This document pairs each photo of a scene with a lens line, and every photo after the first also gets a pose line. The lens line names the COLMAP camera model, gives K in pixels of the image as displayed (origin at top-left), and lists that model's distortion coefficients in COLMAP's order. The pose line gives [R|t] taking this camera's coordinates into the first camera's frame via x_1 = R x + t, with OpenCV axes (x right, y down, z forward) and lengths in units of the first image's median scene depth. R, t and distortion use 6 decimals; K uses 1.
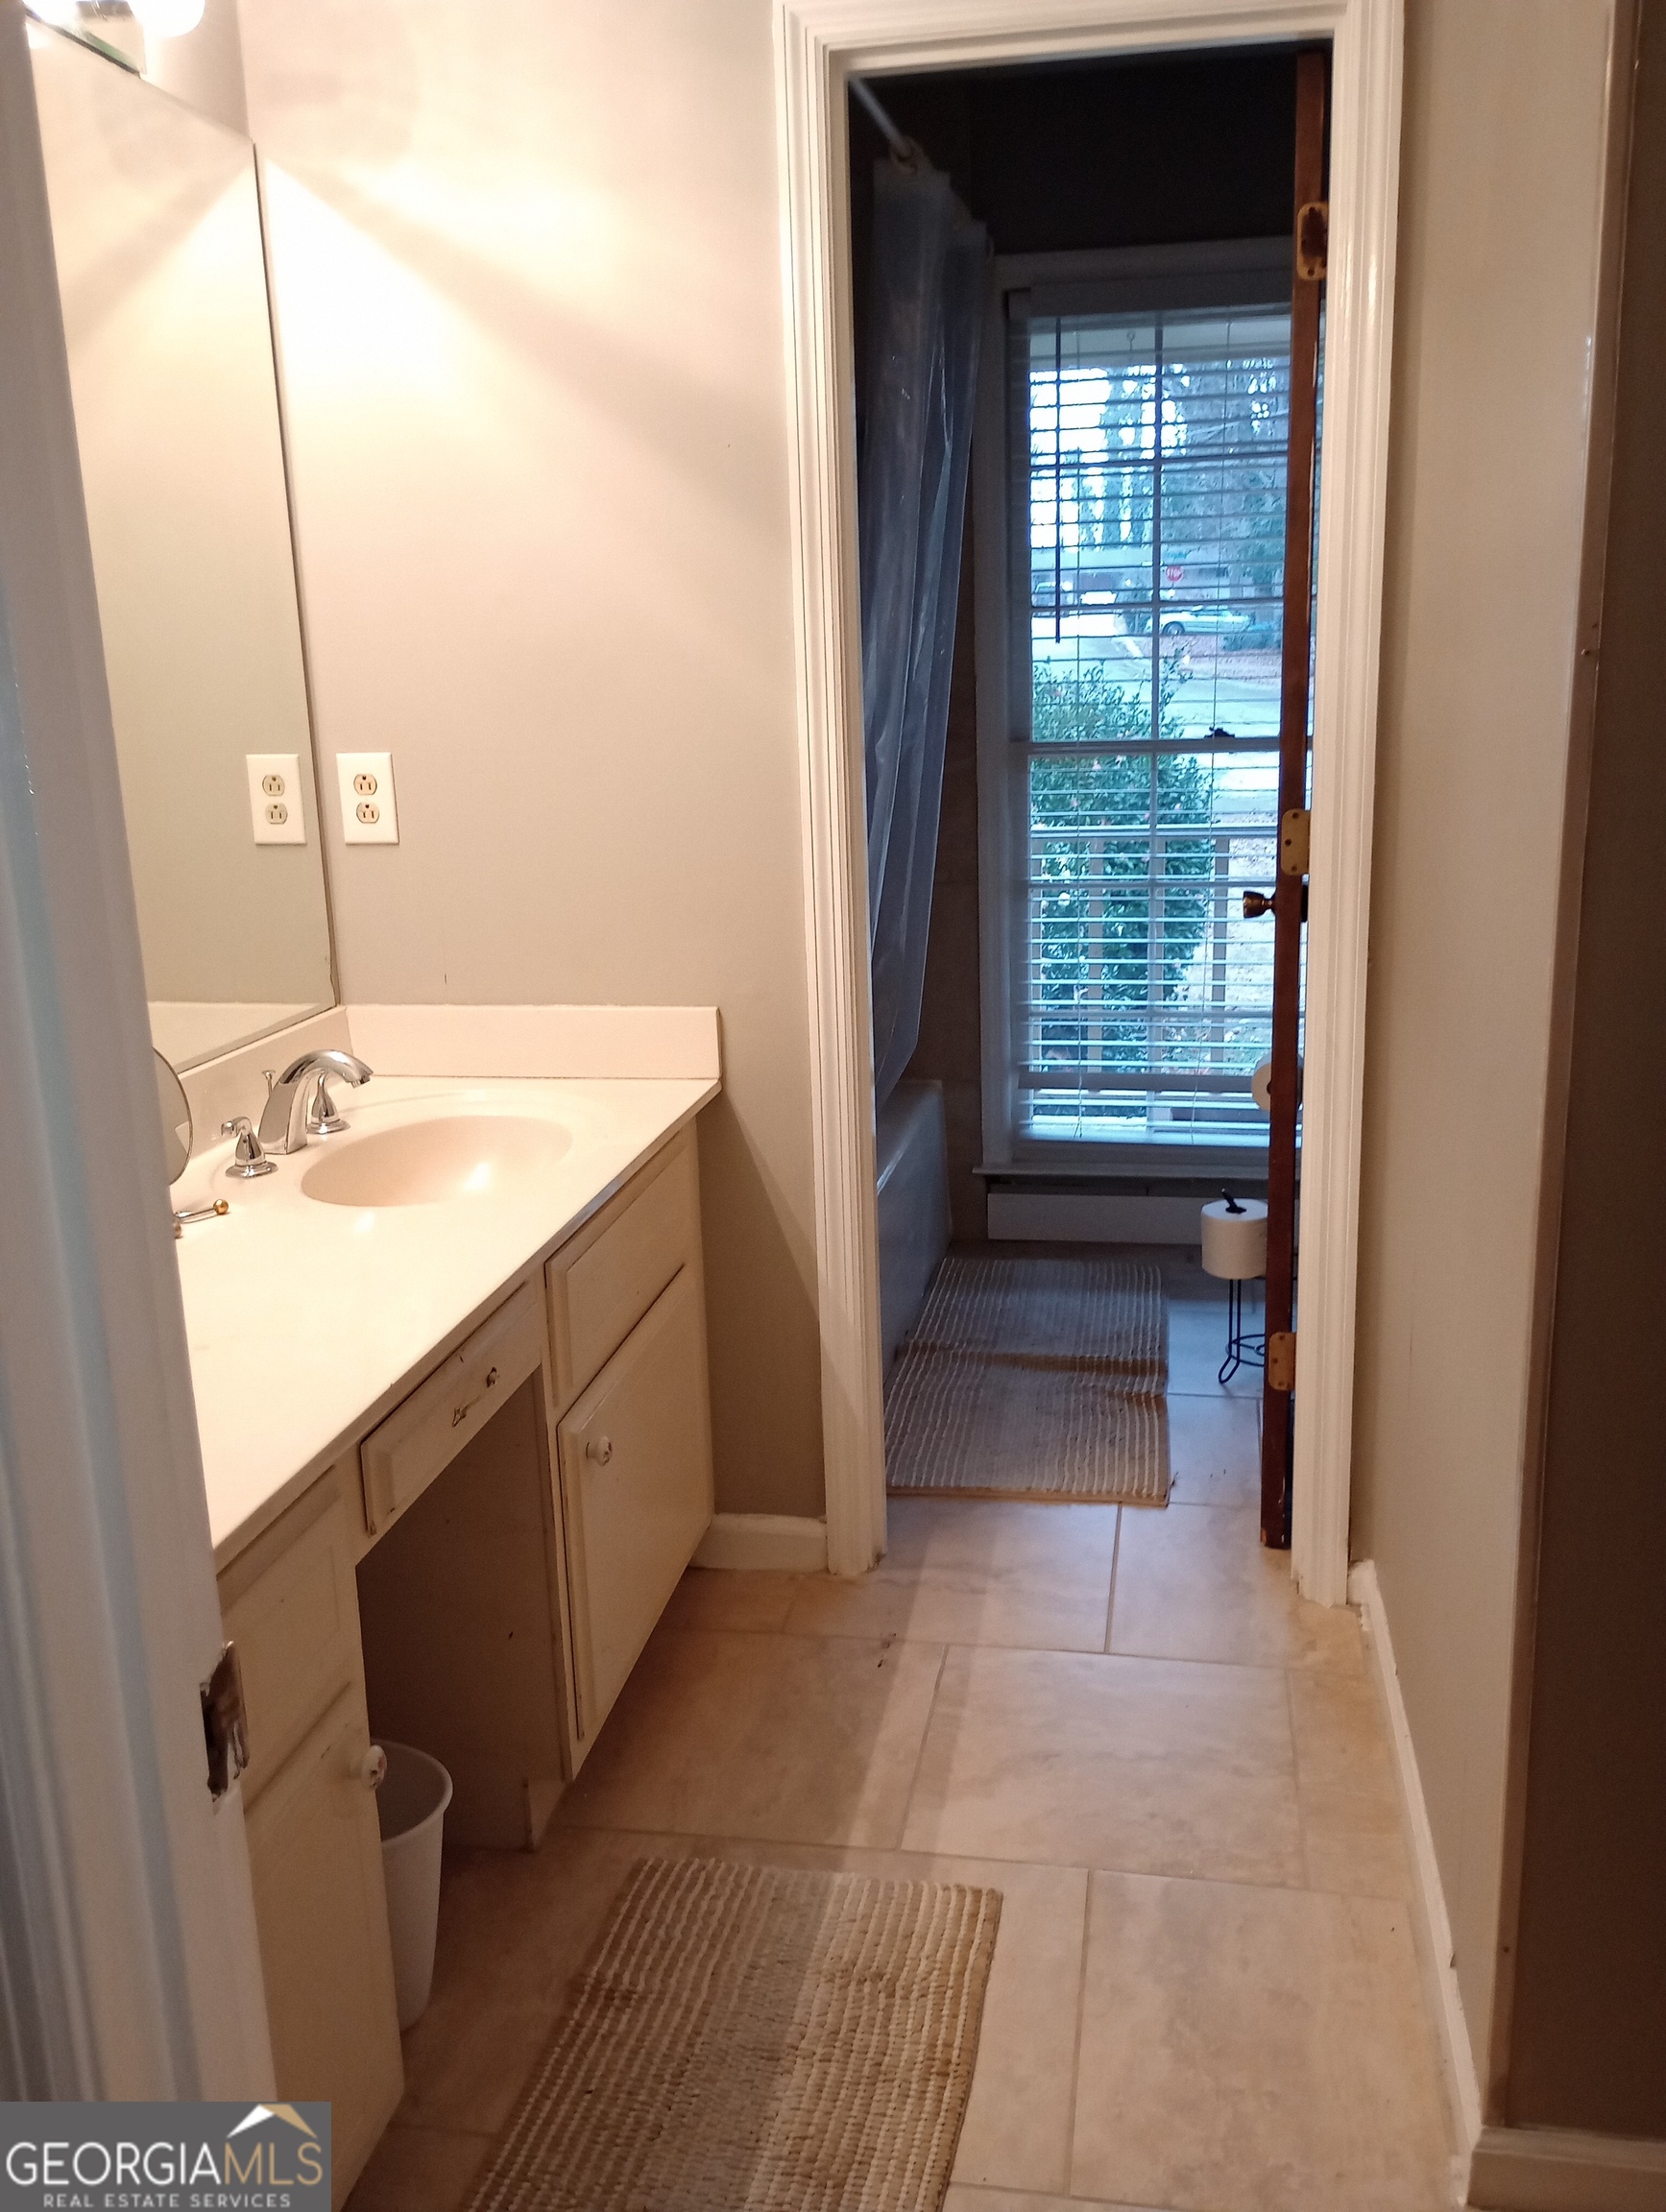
lens RADIAL K [[1847.8, 0, 842.0], [0, 1847.8, 1100.0], [0, 0, 1]] dist [0.067472, -0.065058]
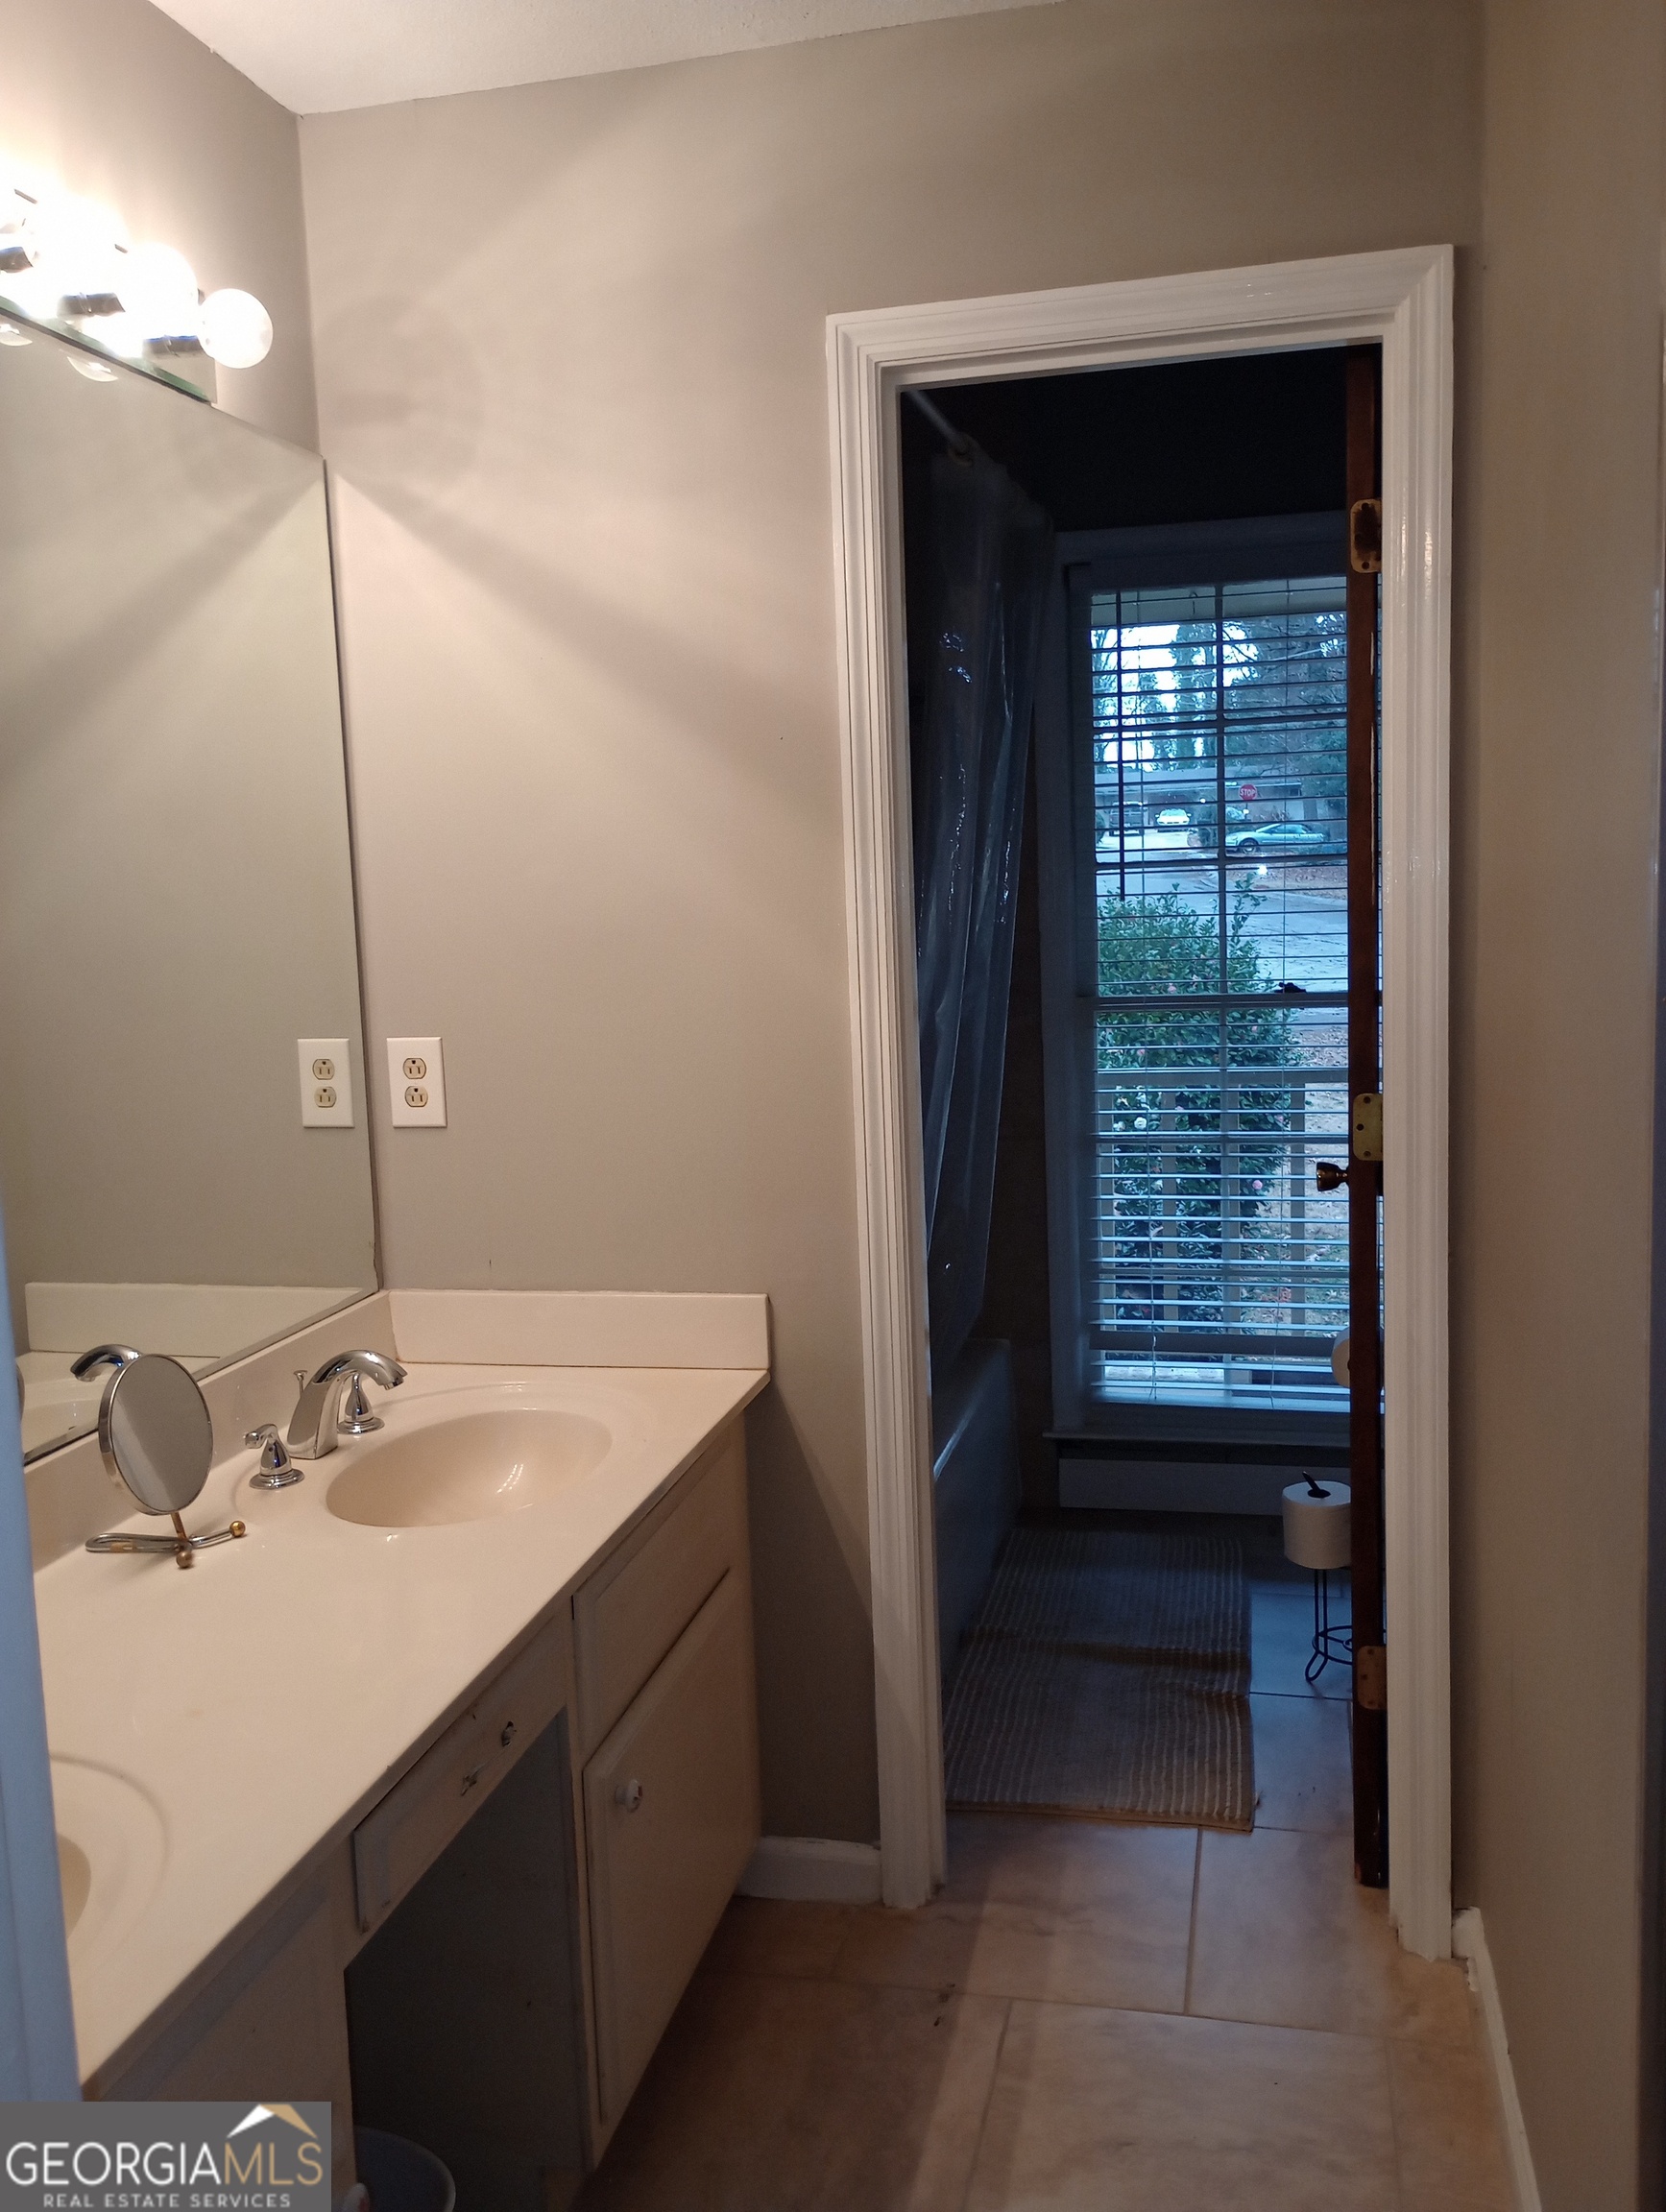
lens RADIAL K [[1847.8, 0, 842.0], [0, 1847.8, 1100.0], [0, 0, 1]] dist [0.067472, -0.065058]
pose [[0.999064, -0.000720, -0.043260, 0.013487], [-0.004100, 0.993787, -0.111221, -0.043615], [0.043072, 0.111294, 0.992854, 0.030727]]
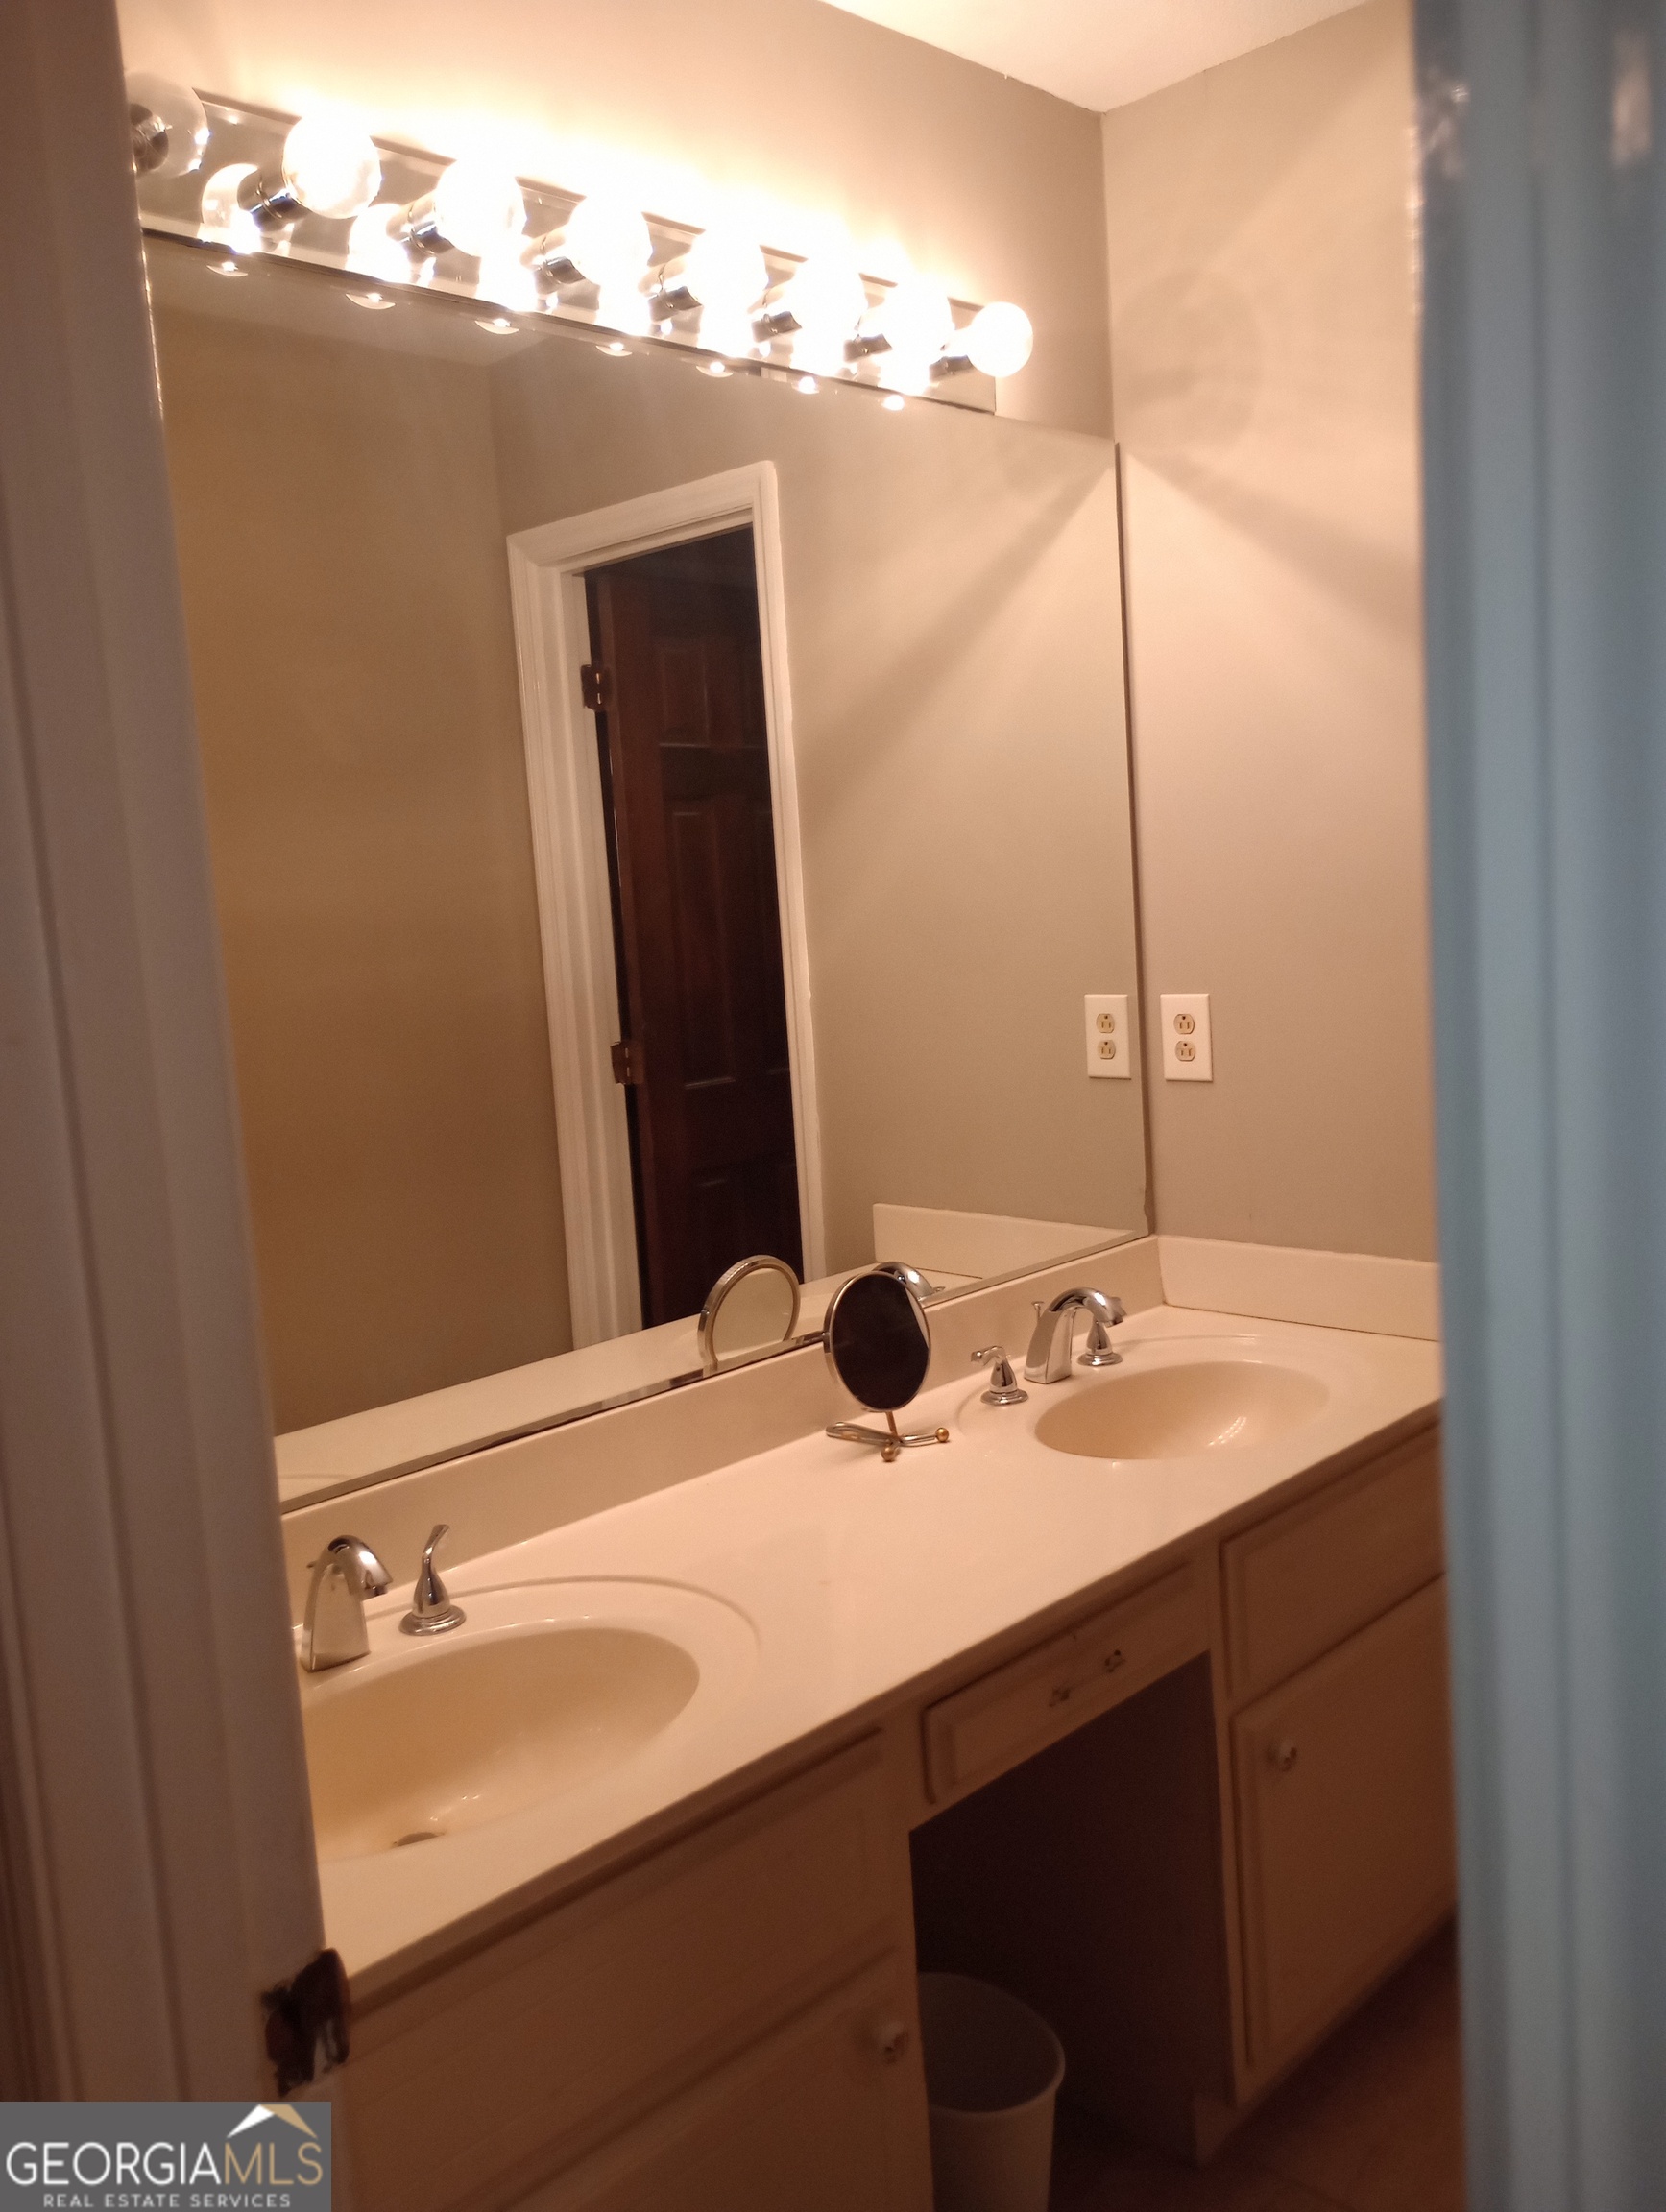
lens RADIAL K [[1847.8, 0, 842.0], [0, 1847.8, 1100.0], [0, 0, 1]] dist [0.067472, -0.065058]
pose [[0.825895, 0.040528, -0.562366, 0.161928], [-0.086735, 0.994673, -0.055696, -0.054161], [0.557113, 0.094776, 0.825011, 0.055947]]
